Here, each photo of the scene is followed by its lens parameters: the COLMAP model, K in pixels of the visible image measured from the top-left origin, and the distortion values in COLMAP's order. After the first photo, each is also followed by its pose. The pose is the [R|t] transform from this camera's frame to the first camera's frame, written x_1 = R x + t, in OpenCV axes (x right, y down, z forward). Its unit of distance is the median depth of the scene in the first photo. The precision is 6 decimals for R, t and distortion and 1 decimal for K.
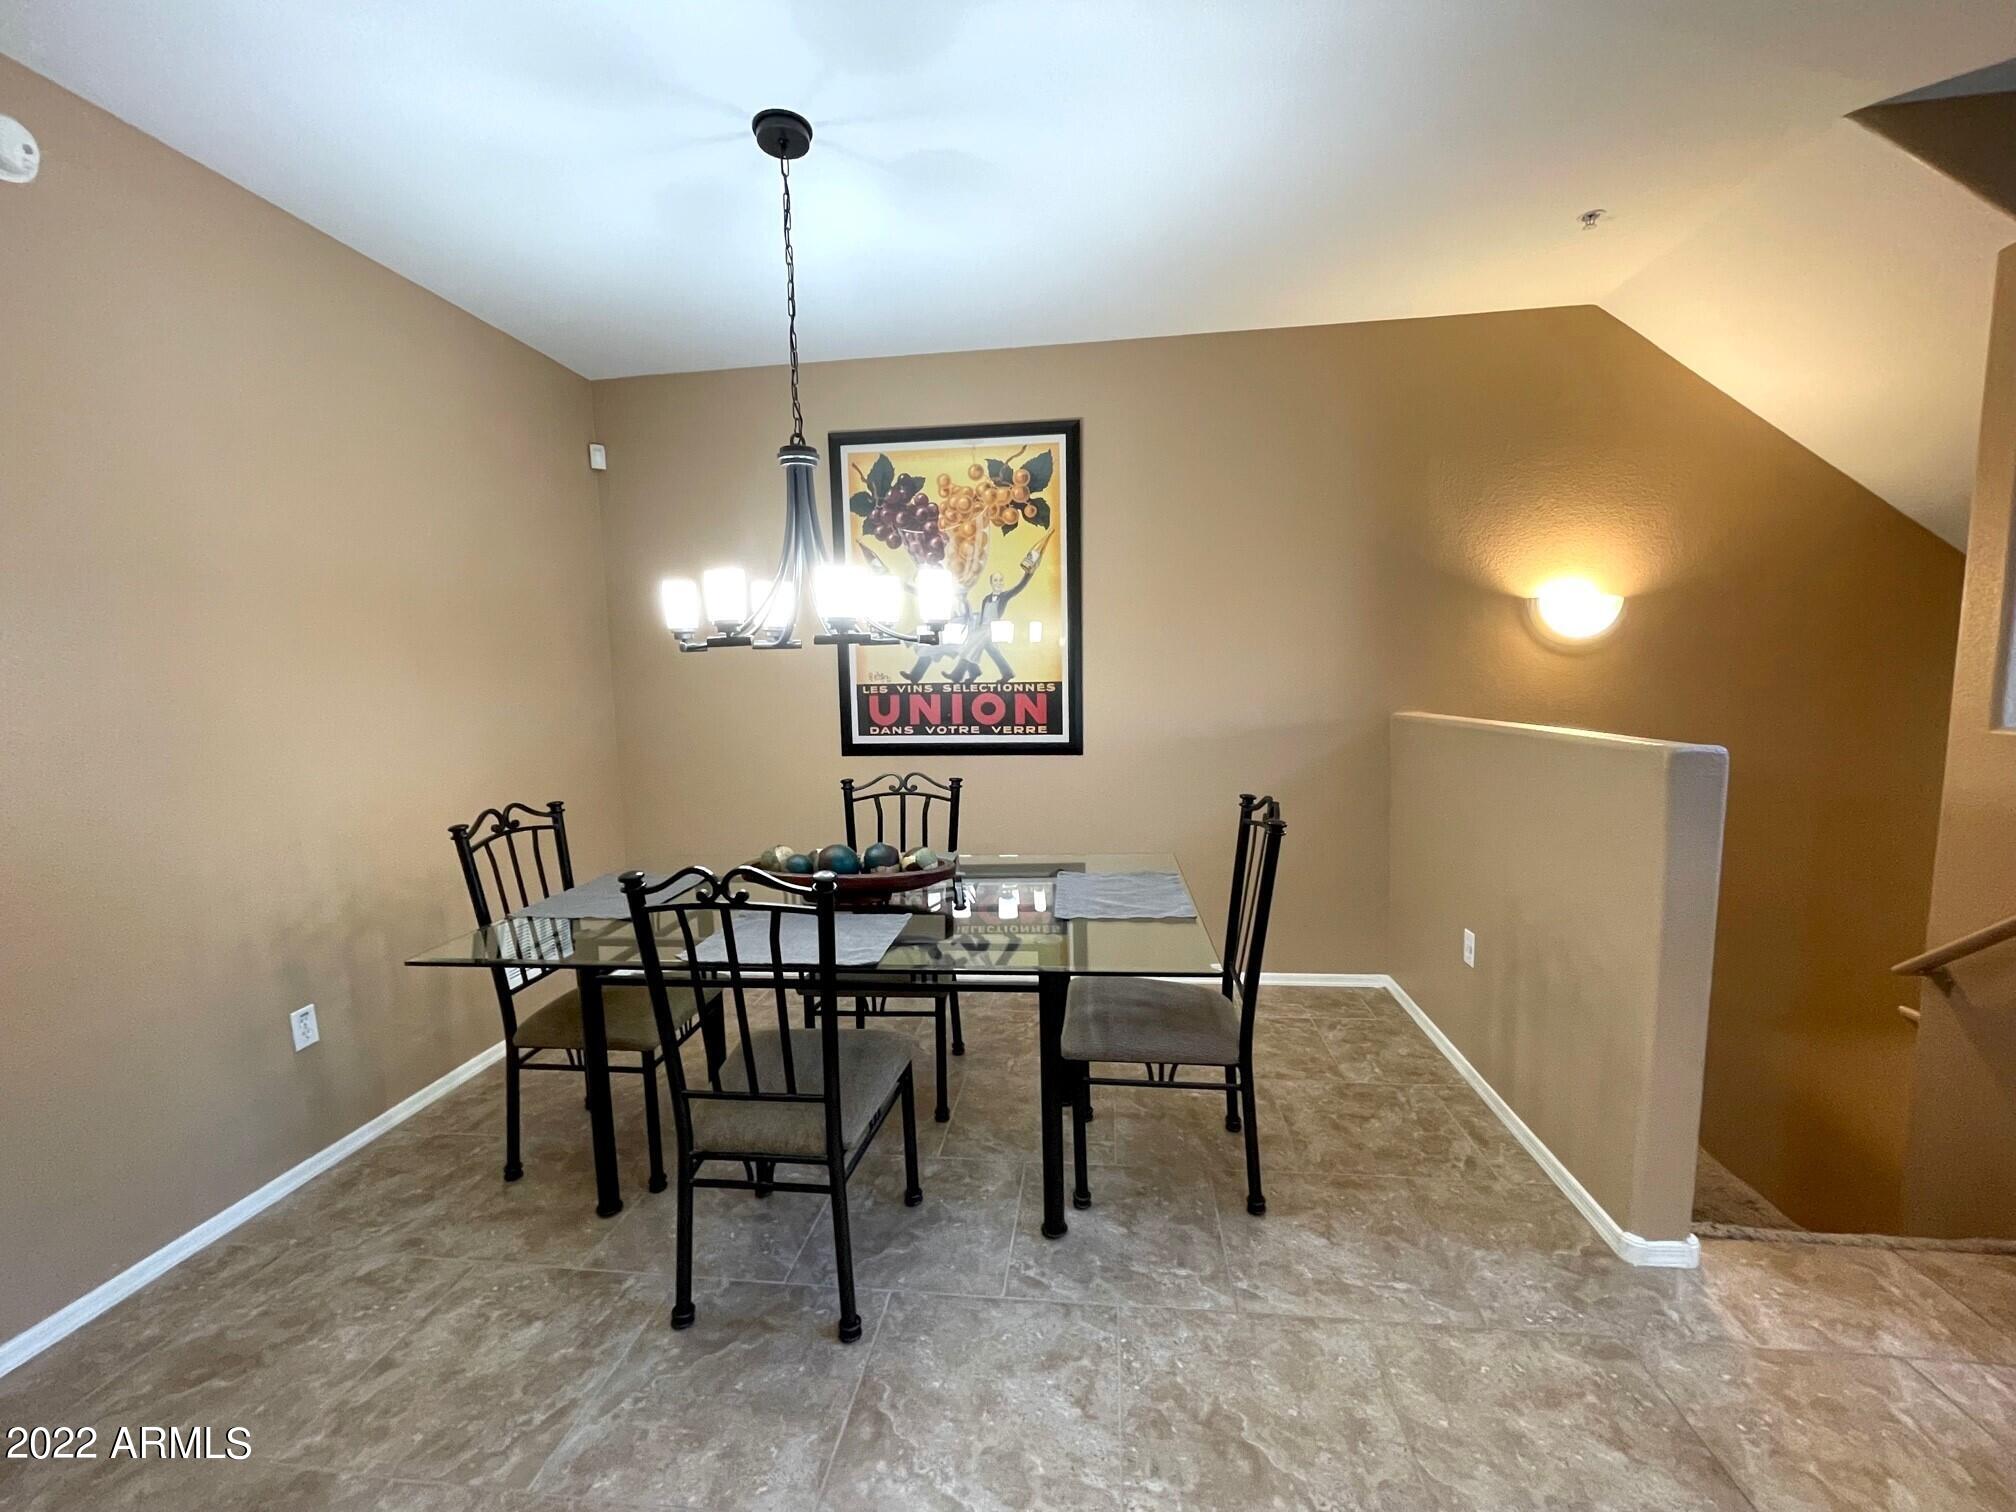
lens RADIAL K [[812.2, 0, 1008.0], [0, 812.2, 756.0], [0, 0, 1]] dist [-0.003280, 0.000468]
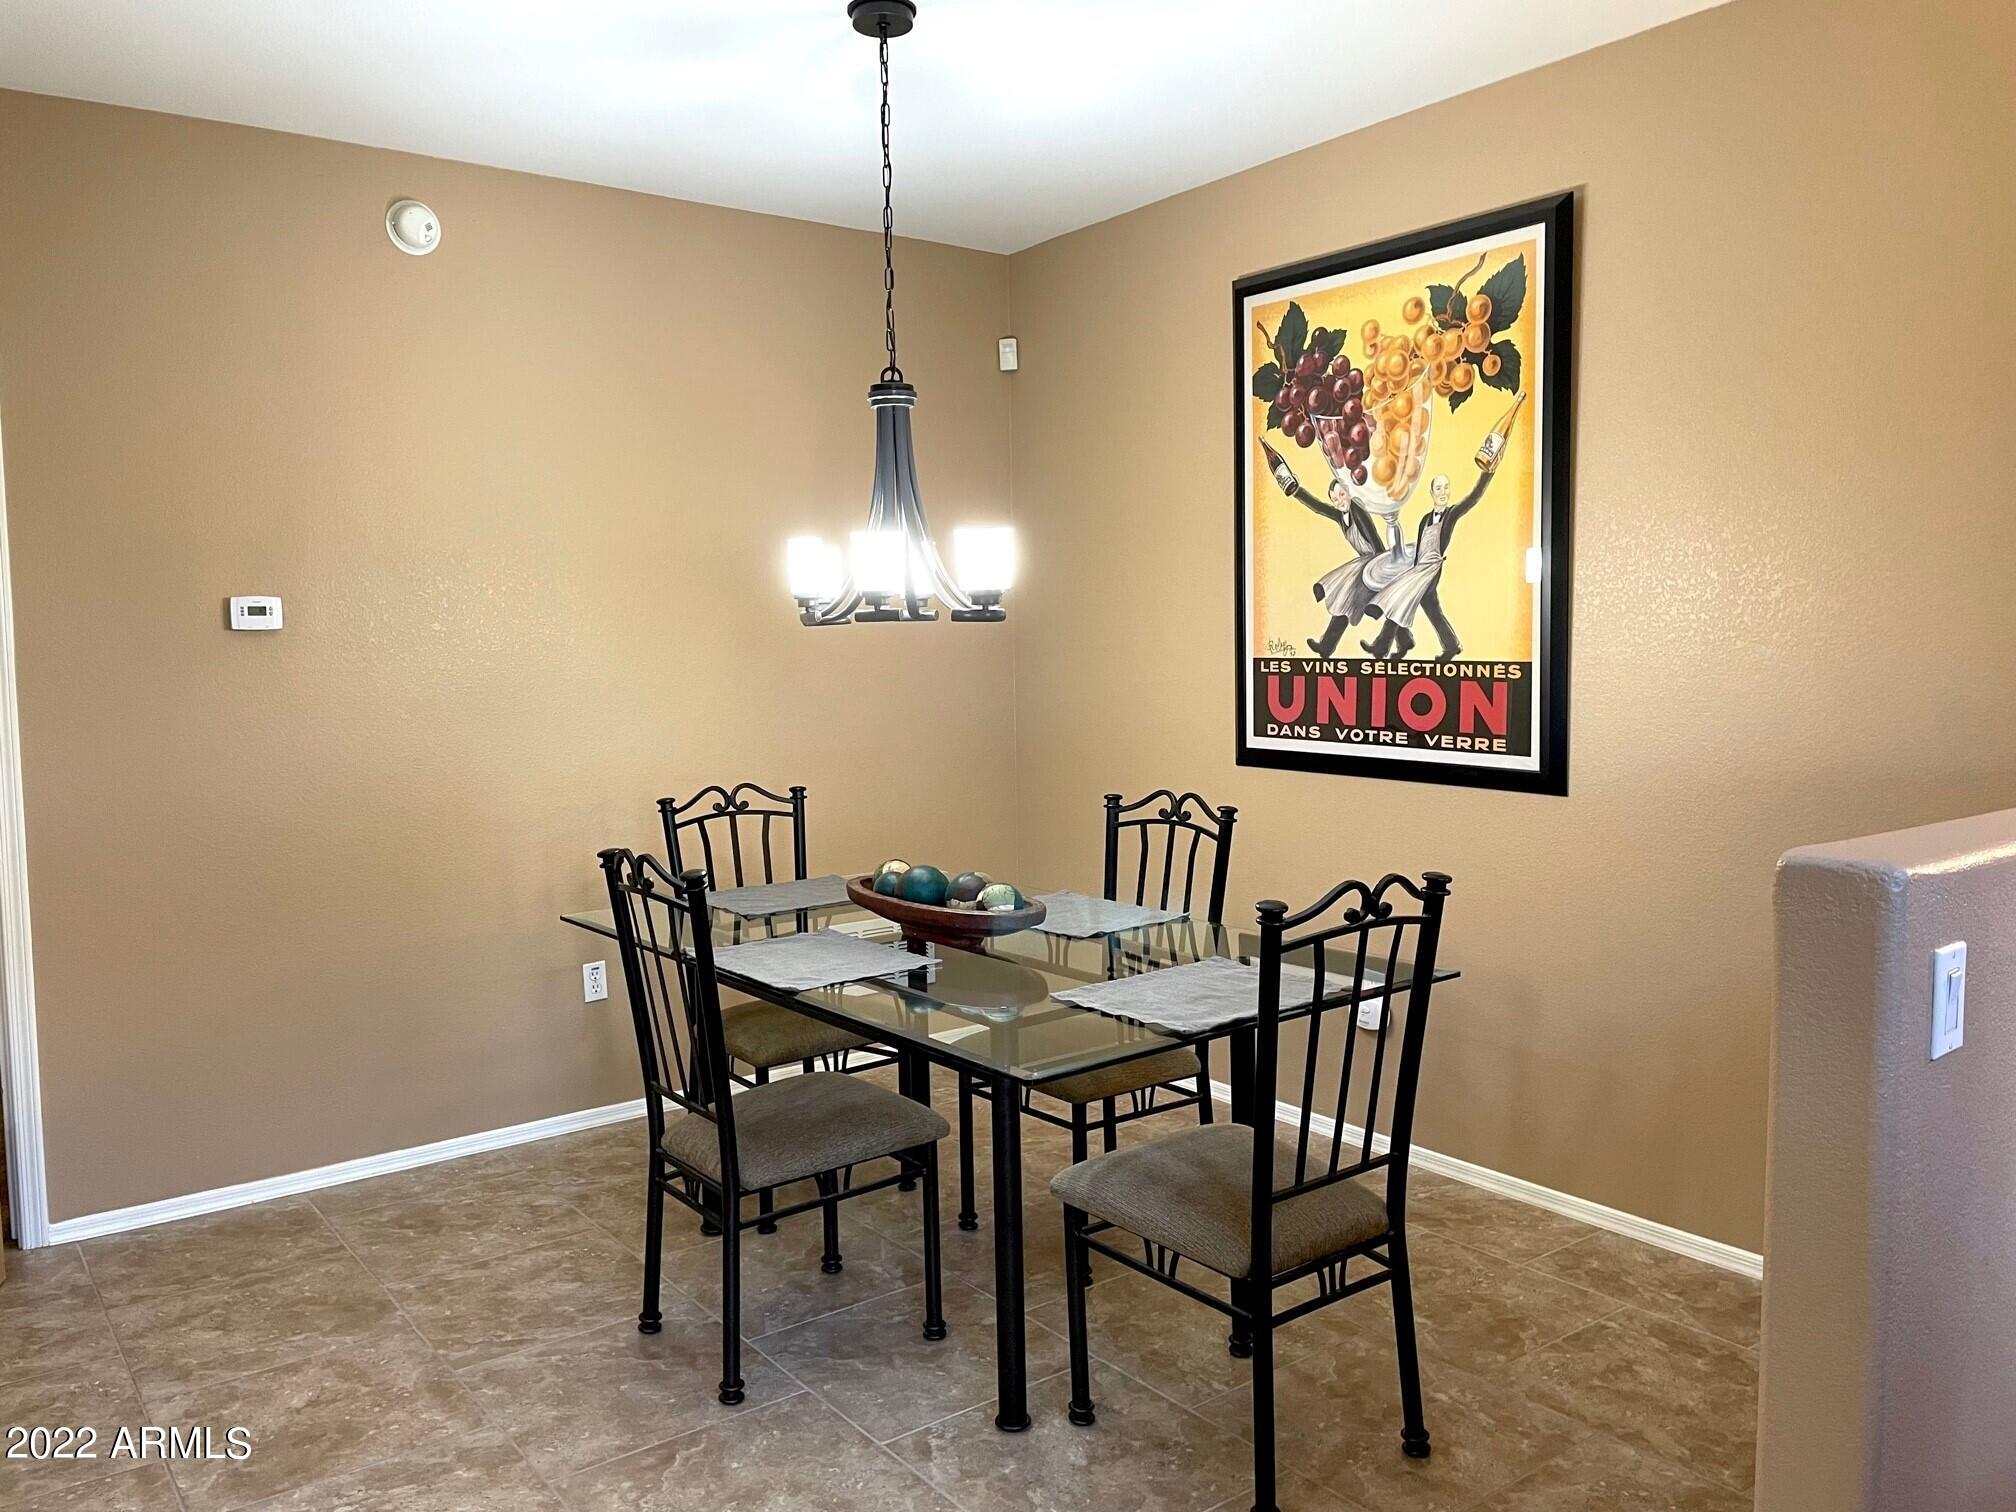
lens RADIAL K [[1524.8, 0, 994.5], [0, 1524.8, 739.1], [0, 0, 1]] dist [0.057823, -0.005935]
pose [[0.687777, 0.063460, -0.723143, 0.582835], [-0.073972, 0.997113, 0.017148, -0.029520], [0.722143, 0.041698, 0.690486, 0.003073]]
